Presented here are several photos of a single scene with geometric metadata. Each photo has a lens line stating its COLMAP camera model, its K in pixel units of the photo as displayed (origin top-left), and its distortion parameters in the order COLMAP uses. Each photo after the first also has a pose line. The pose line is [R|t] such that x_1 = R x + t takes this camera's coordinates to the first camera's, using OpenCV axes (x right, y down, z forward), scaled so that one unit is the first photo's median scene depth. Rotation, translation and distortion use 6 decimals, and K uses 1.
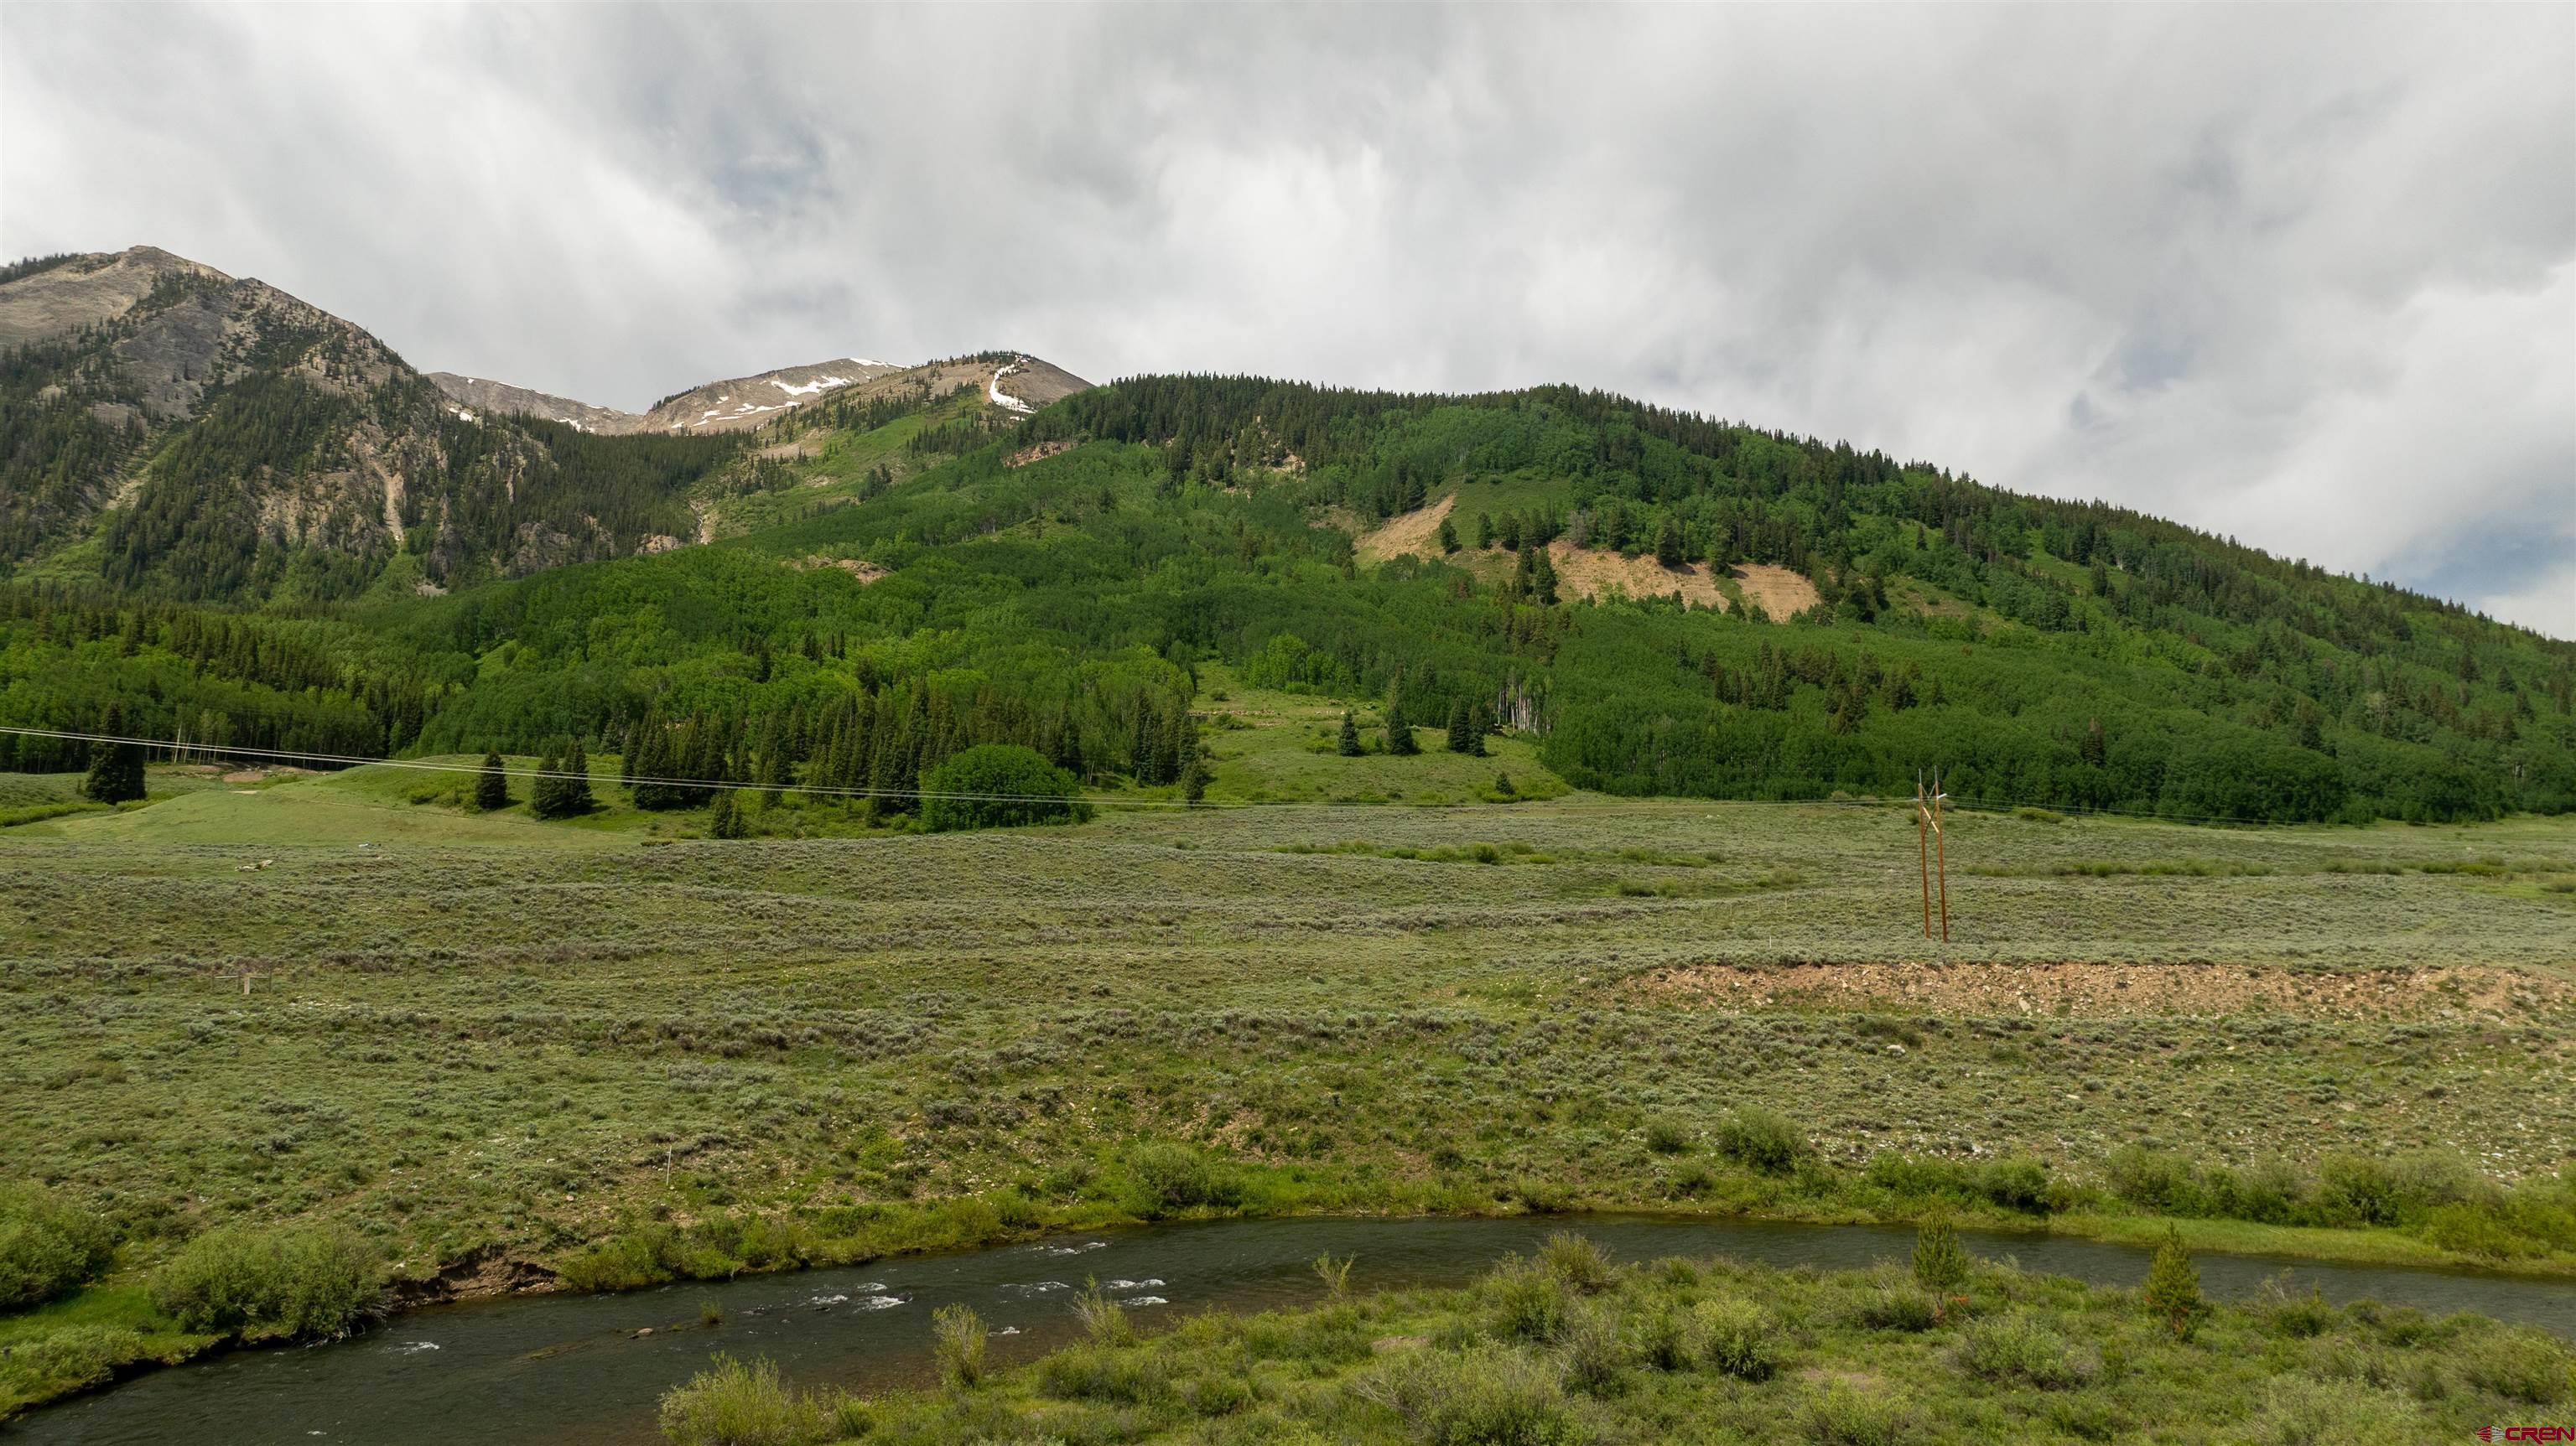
lens RADIAL K [[1795.3, 0, 1268.1], [0, 1795.3, 722.7], [0, 0, 1]] dist [-0.030746, 0.026401]
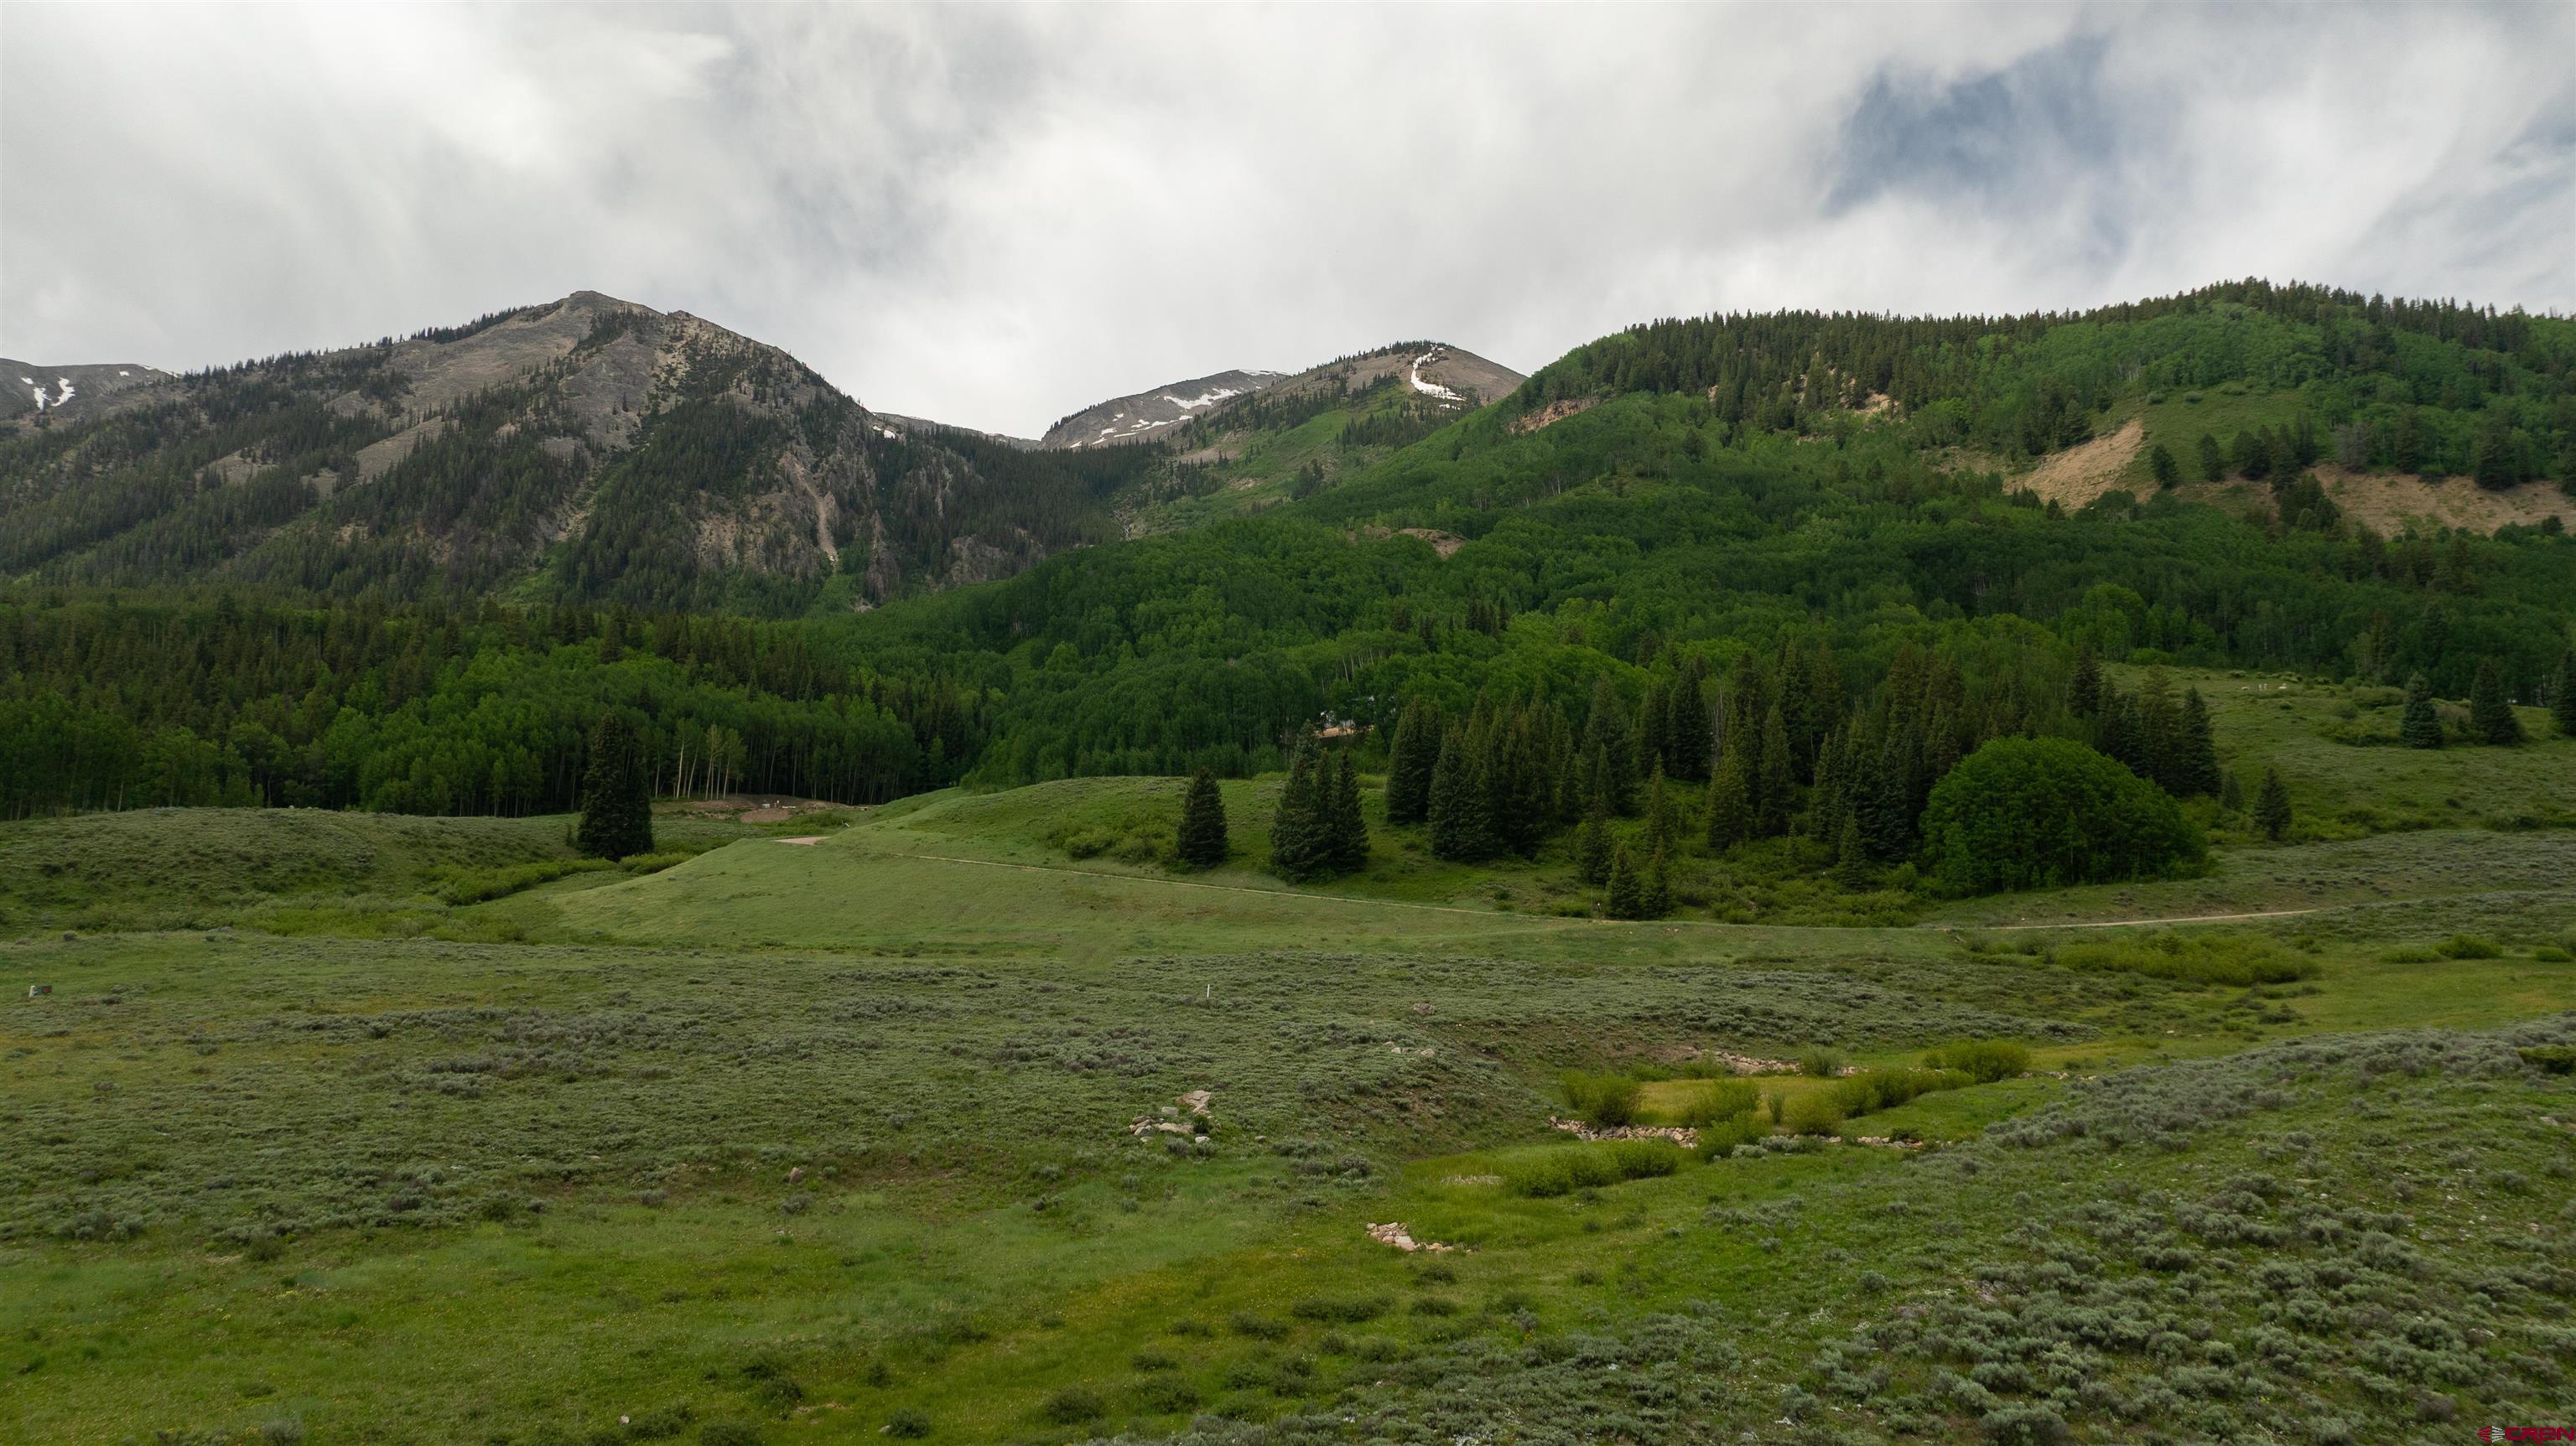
lens RADIAL K [[1795.3, 0, 1280.1], [0, 1795.3, 718.6], [0, 0, 1]] dist [-0.030746, 0.026401]
pose [[0.981444, -0.028570, -0.189607, -0.124065], [0.026606, 0.999563, -0.012898, 0.003134], [0.189893, 0.007614, 0.981775, 0.173738]]
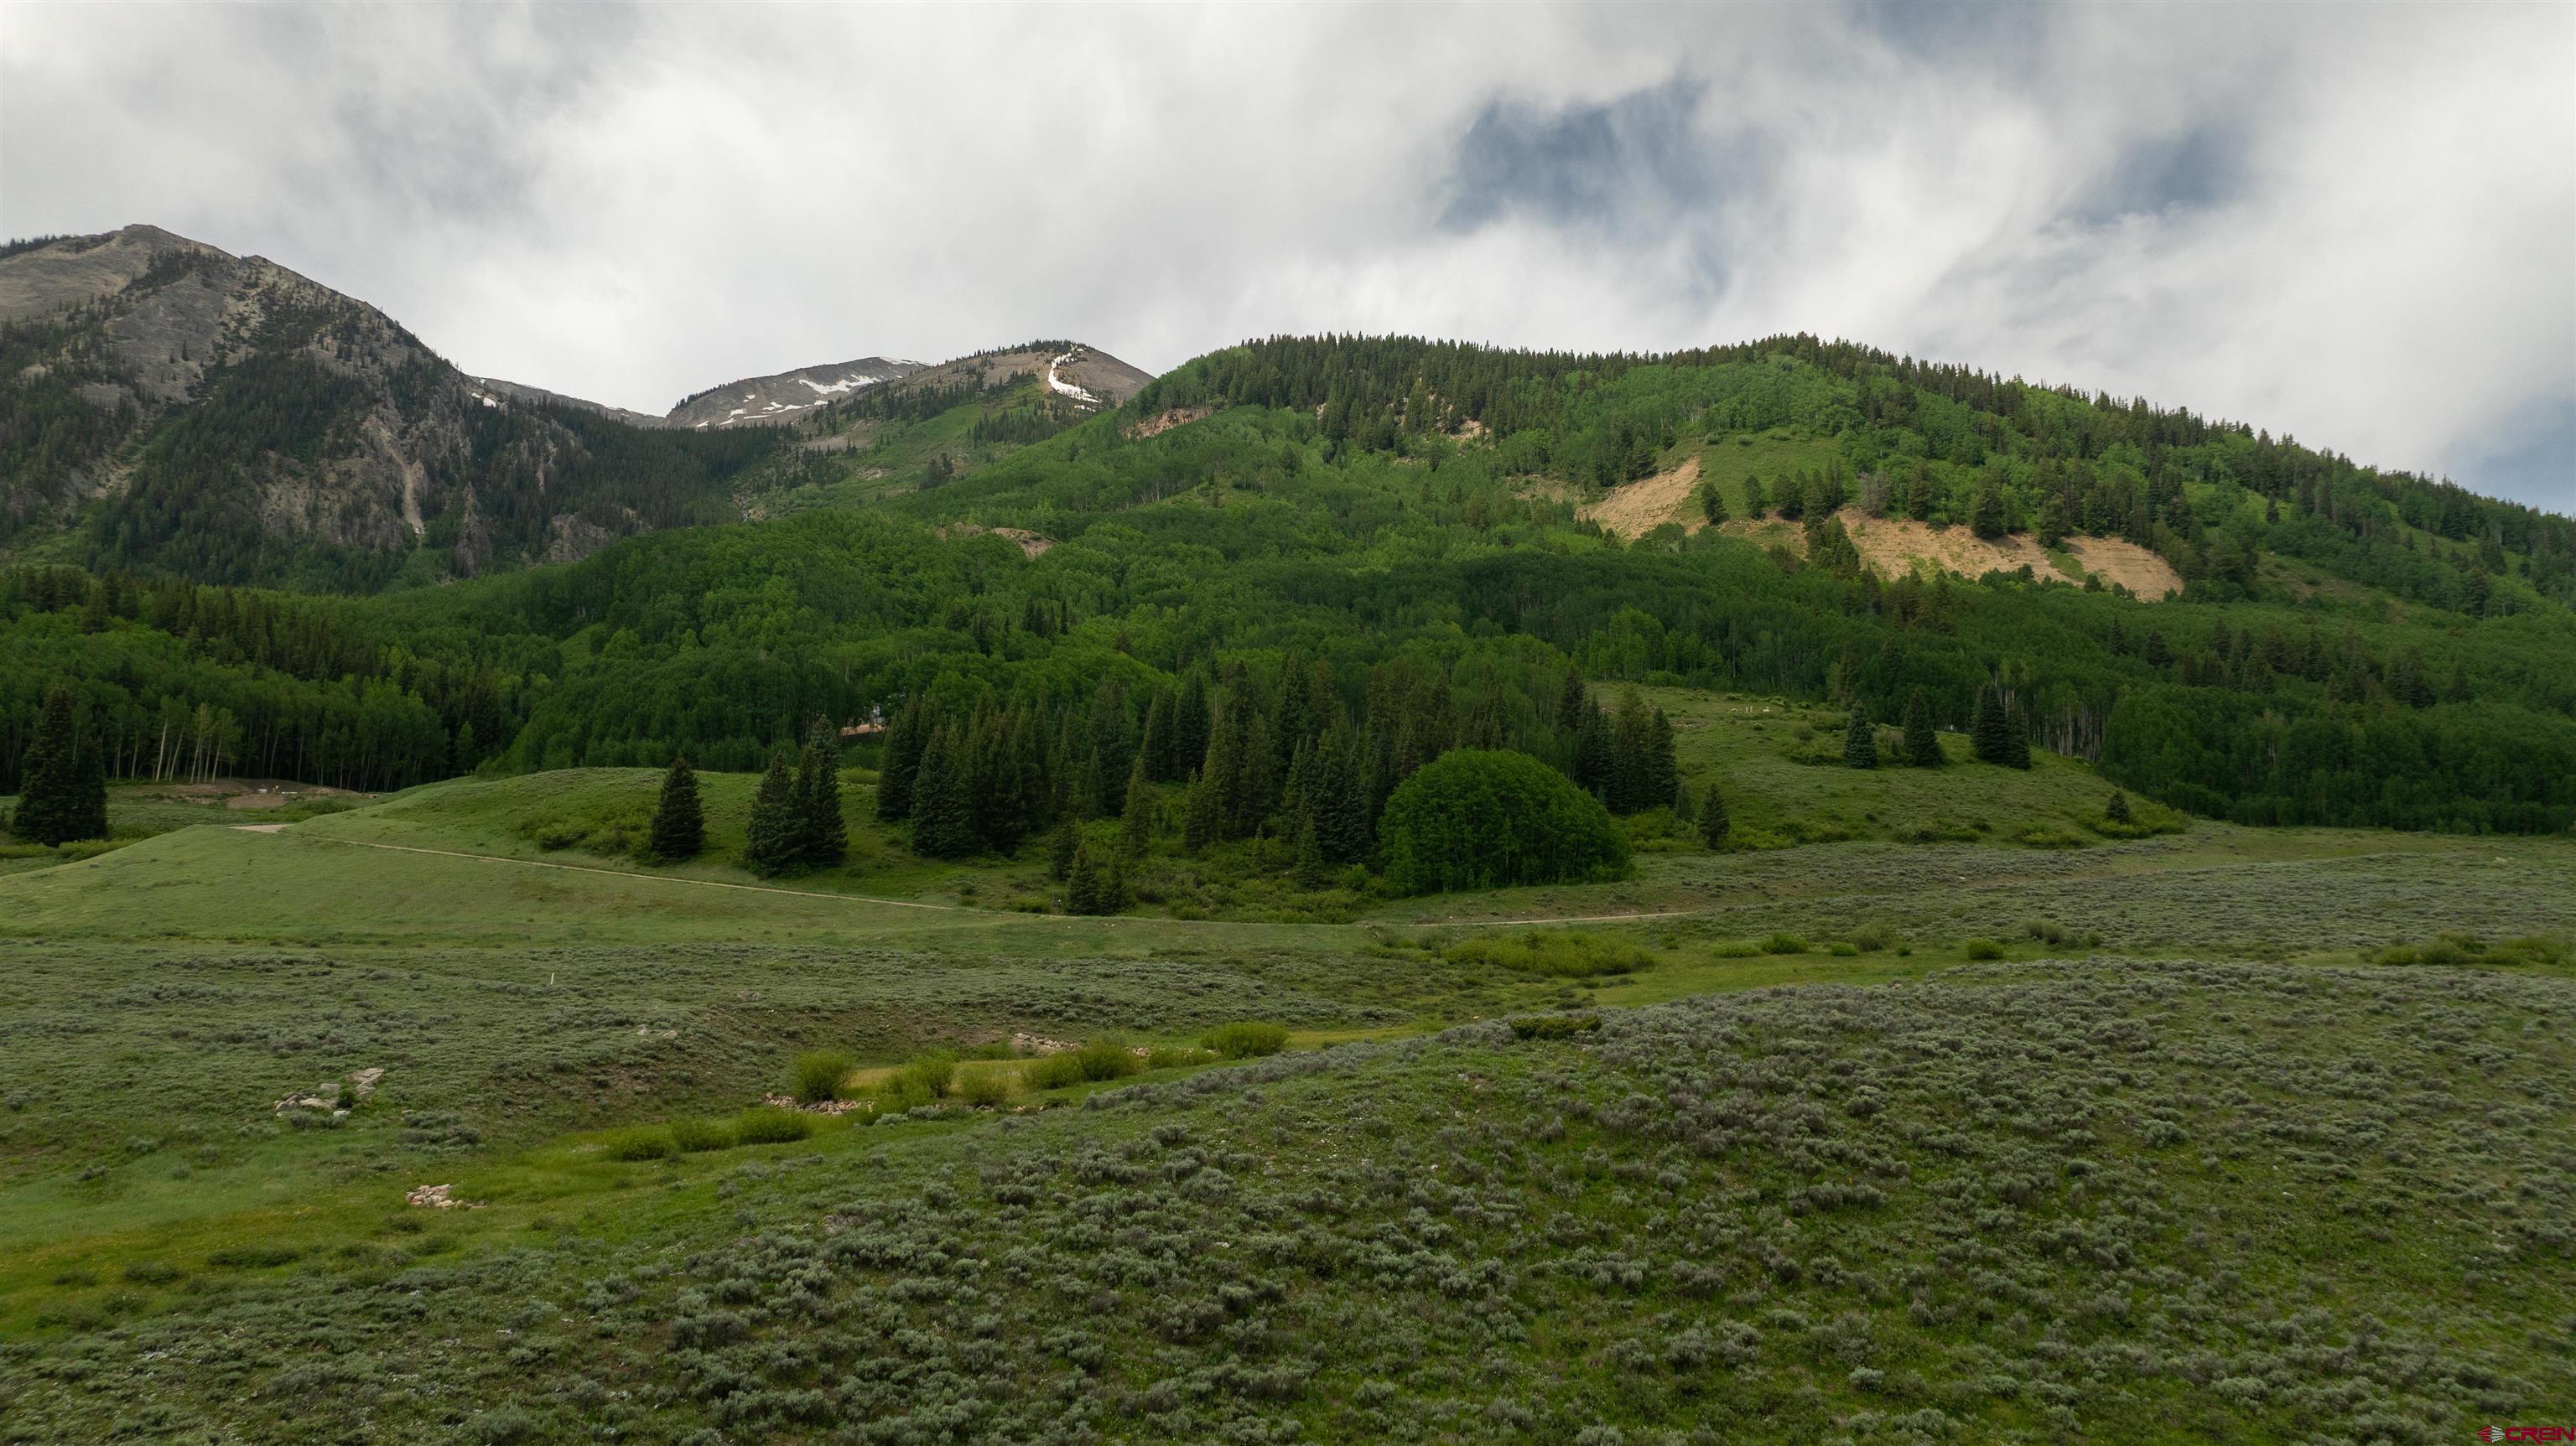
lens RADIAL K [[1795.3, 0, 1274.0], [0, 1795.3, 723.9], [0, 0, 1]] dist [-0.030746, 0.026401]
pose [[0.999996, -0.001469, 0.002528, -0.100078], [0.001489, 0.999968, -0.007827, 0.003558], [-0.002516, 0.007831, 0.999966, 0.169298]]
